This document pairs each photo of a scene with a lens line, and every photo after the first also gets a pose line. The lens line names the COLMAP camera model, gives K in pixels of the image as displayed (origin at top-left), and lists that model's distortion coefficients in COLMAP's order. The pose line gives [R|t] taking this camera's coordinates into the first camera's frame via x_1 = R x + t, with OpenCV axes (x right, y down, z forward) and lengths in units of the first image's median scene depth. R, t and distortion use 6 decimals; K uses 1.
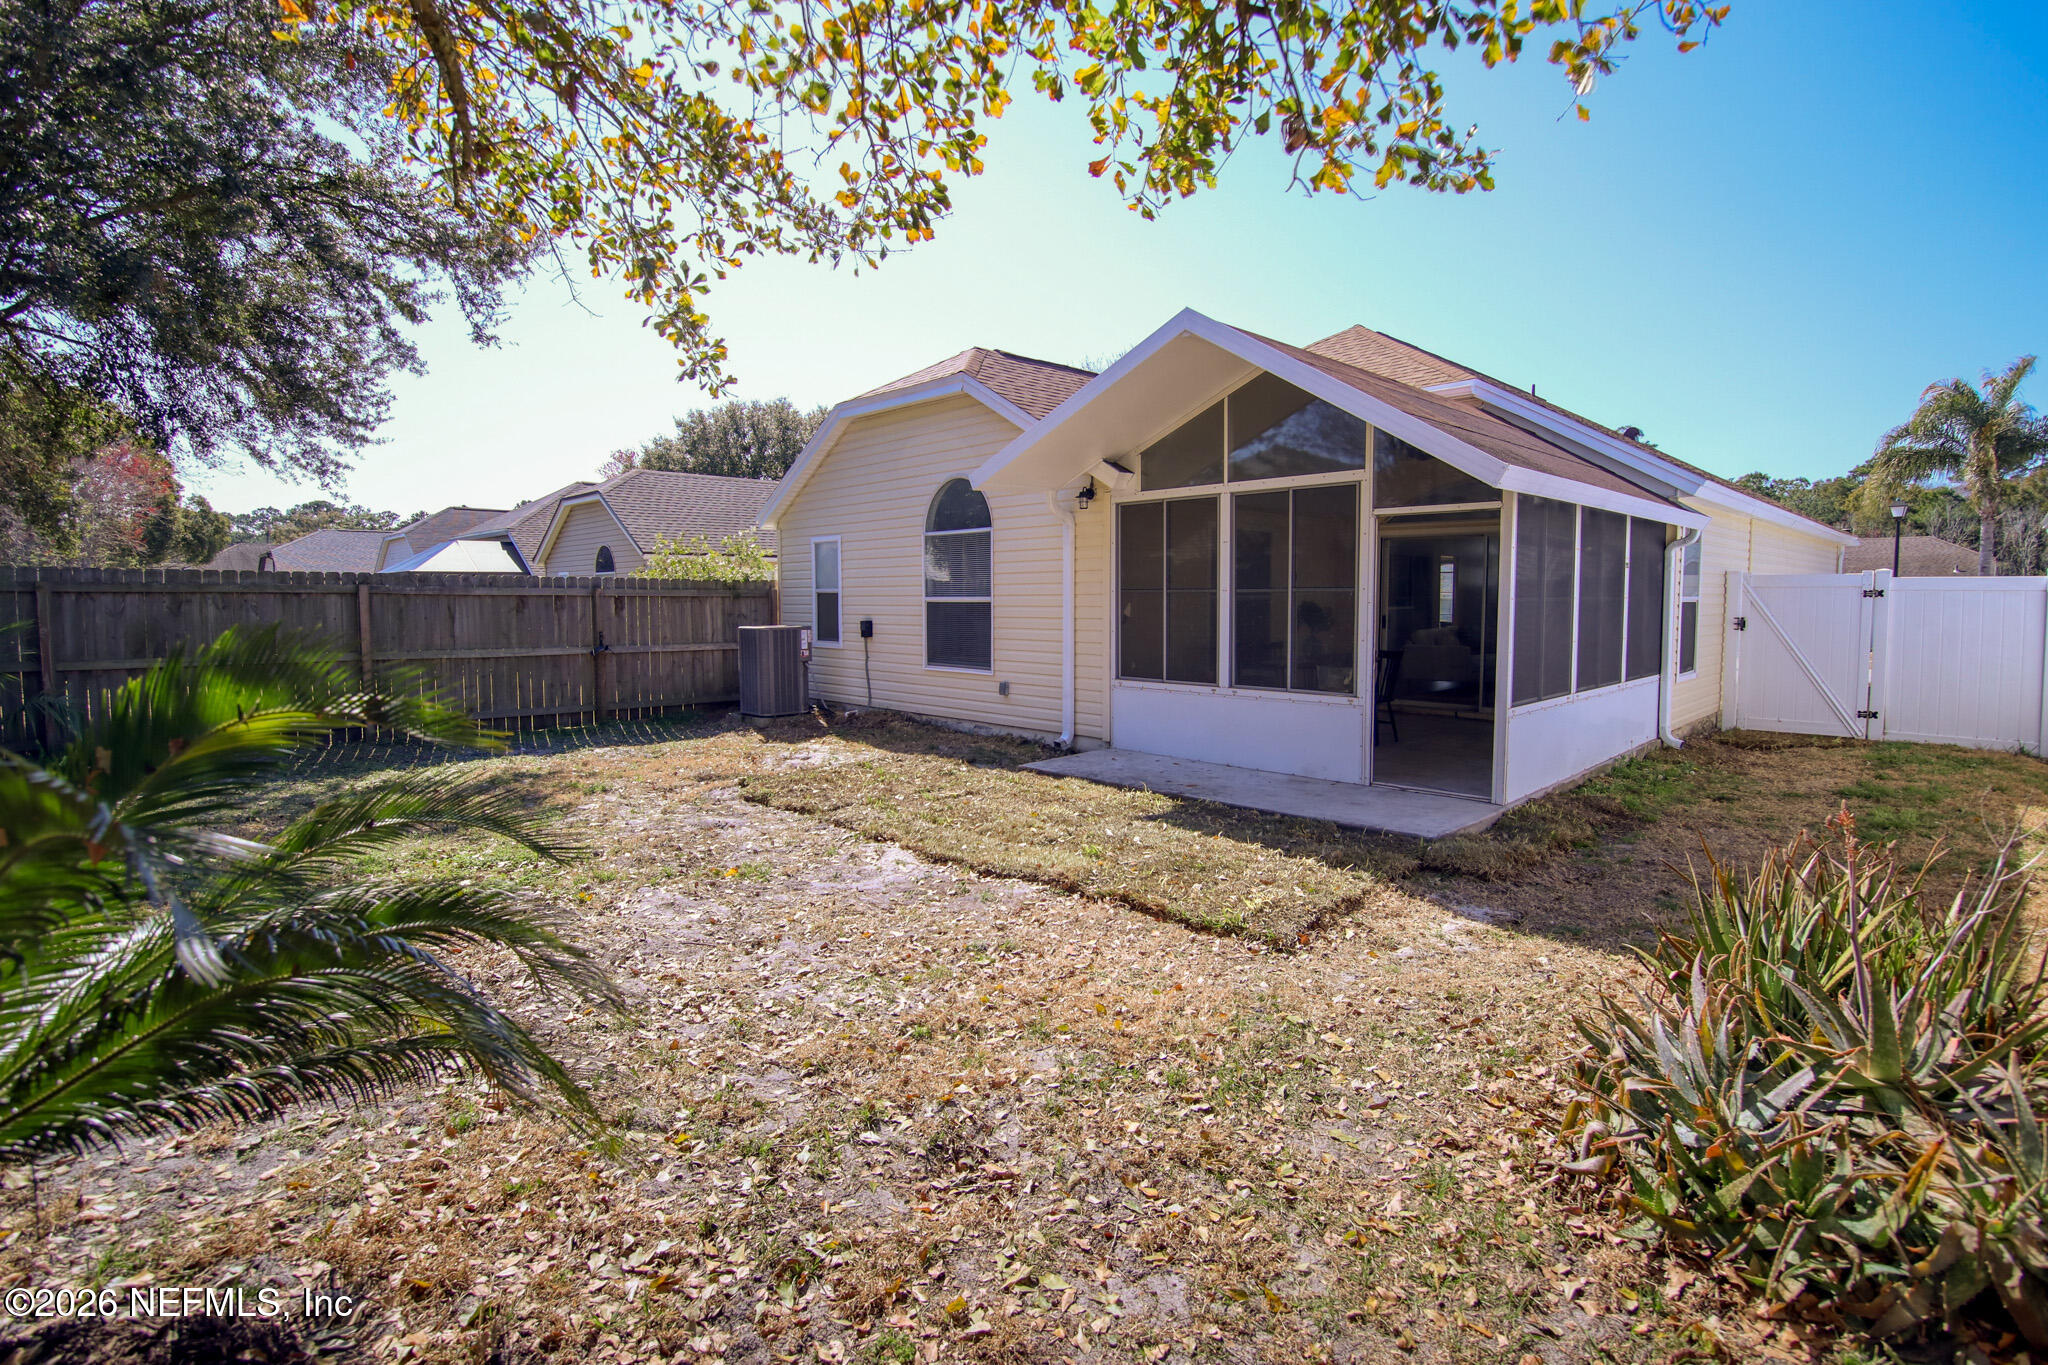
lens RADIAL K [[977.3, 0, 1027.8], [0, 977.3, 679.4], [0, 0, 1]] dist [-0.044792, -0.000135]
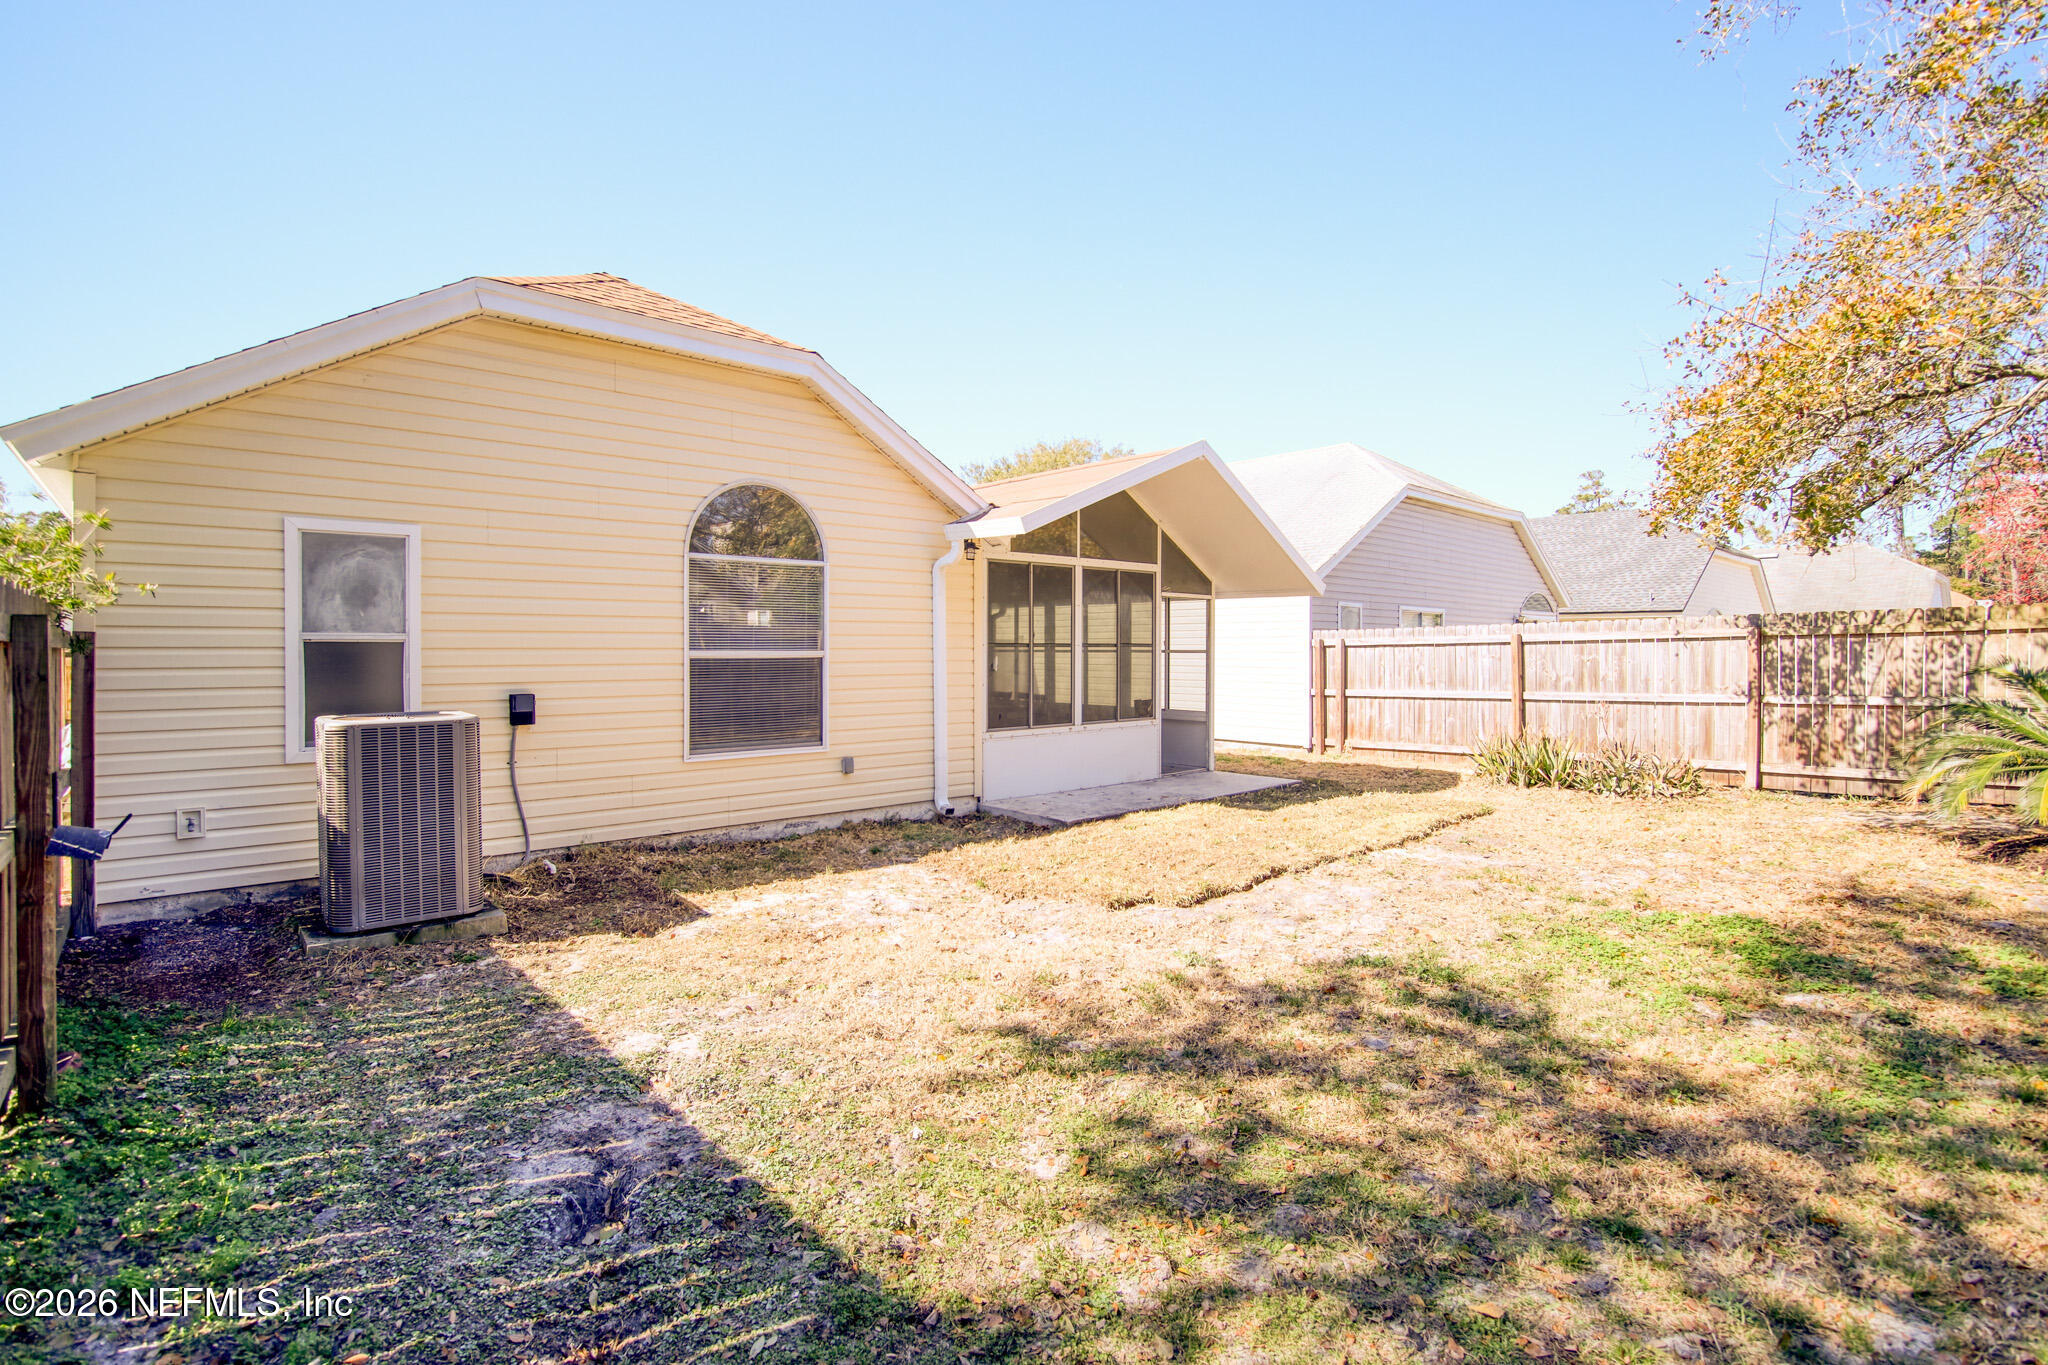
lens RADIAL K [[977.3, 0, 1027.8], [0, 977.3, 679.4], [0, 0, 1]] dist [-0.044792, -0.000135]
pose [[0.034686, -0.027356, 0.999024, -0.810114], [0.084369, 0.996137, 0.024348, -0.066834], [-0.995831, 0.083443, 0.036860, 0.810886]]
